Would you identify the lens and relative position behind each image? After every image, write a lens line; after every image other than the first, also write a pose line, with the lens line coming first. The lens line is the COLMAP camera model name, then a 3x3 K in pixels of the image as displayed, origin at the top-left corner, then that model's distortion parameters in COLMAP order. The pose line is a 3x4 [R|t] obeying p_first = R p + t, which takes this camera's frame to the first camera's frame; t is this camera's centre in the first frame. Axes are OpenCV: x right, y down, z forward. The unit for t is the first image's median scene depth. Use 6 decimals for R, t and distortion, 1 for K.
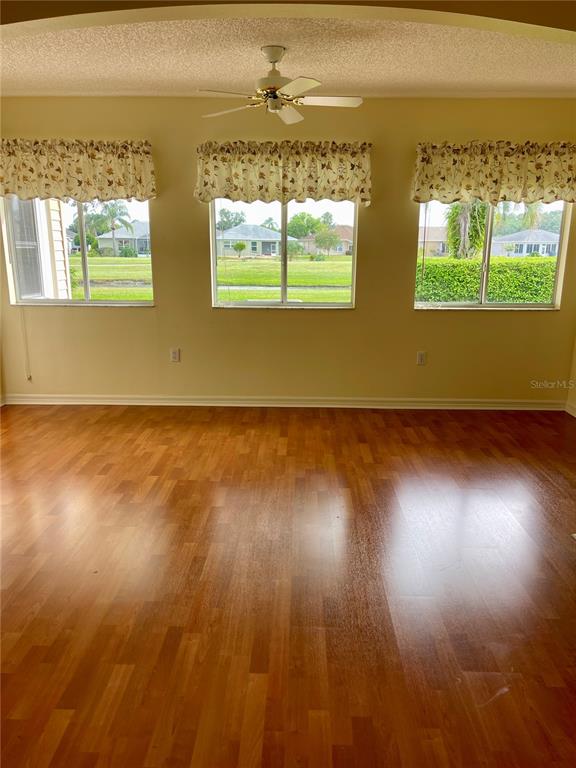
lens RADIAL K [[571.6, 0, 288.0], [0, 571.6, 384.0], [0, 0, 1]] dist [0.030586, -0.002499]
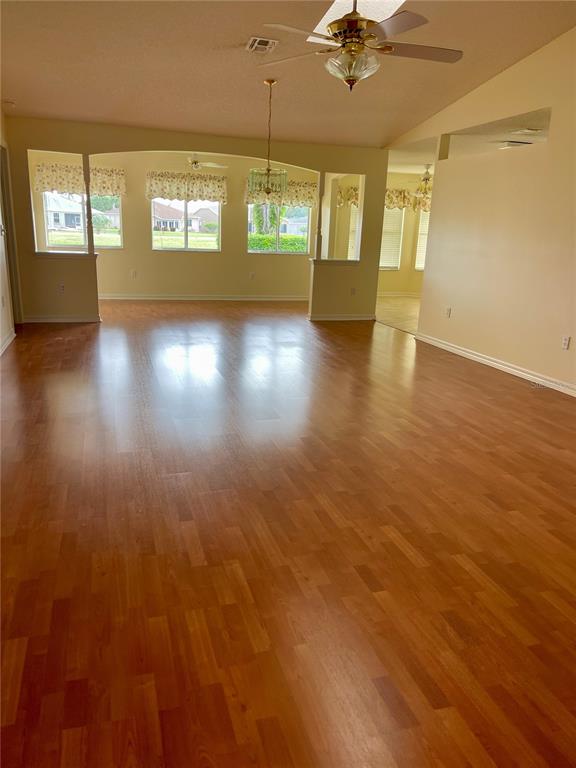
lens RADIAL K [[586.8, 0, 288.0], [0, 586.8, 384.0], [0, 0, 1]] dist [0.017291, -0.000191]
pose [[0.946158, -0.052610, 0.319402, -0.400055], [0.042588, 0.998359, 0.038286, 0.309986], [-0.320892, -0.022622, 0.946845, -1.260812]]
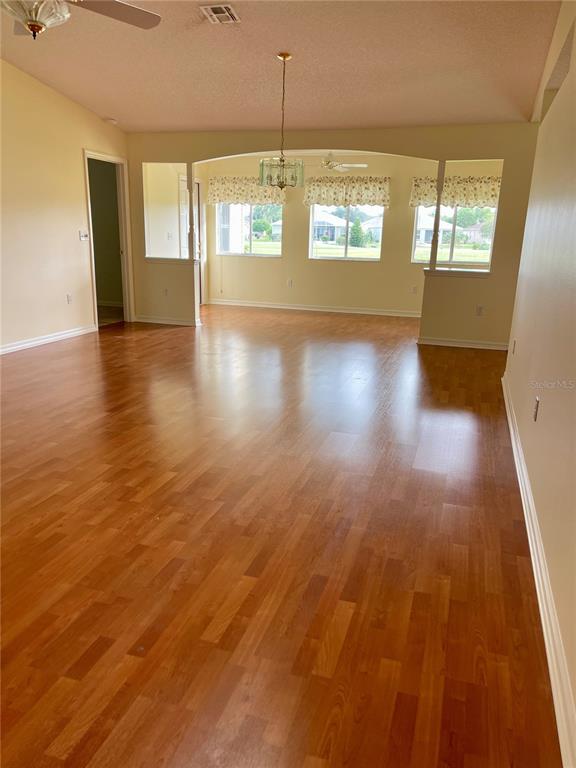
lens RADIAL K [[577.5, 0, 289.8], [0, 577.5, 393.4], [0, 0, 1]] dist [0.045618, -0.079902]
pose [[0.959759, 0.092574, -0.265127, 0.411610], [-0.084120, 0.995523, 0.043091, 0.271649], [0.267929, -0.019055, 0.963250, -1.047315]]
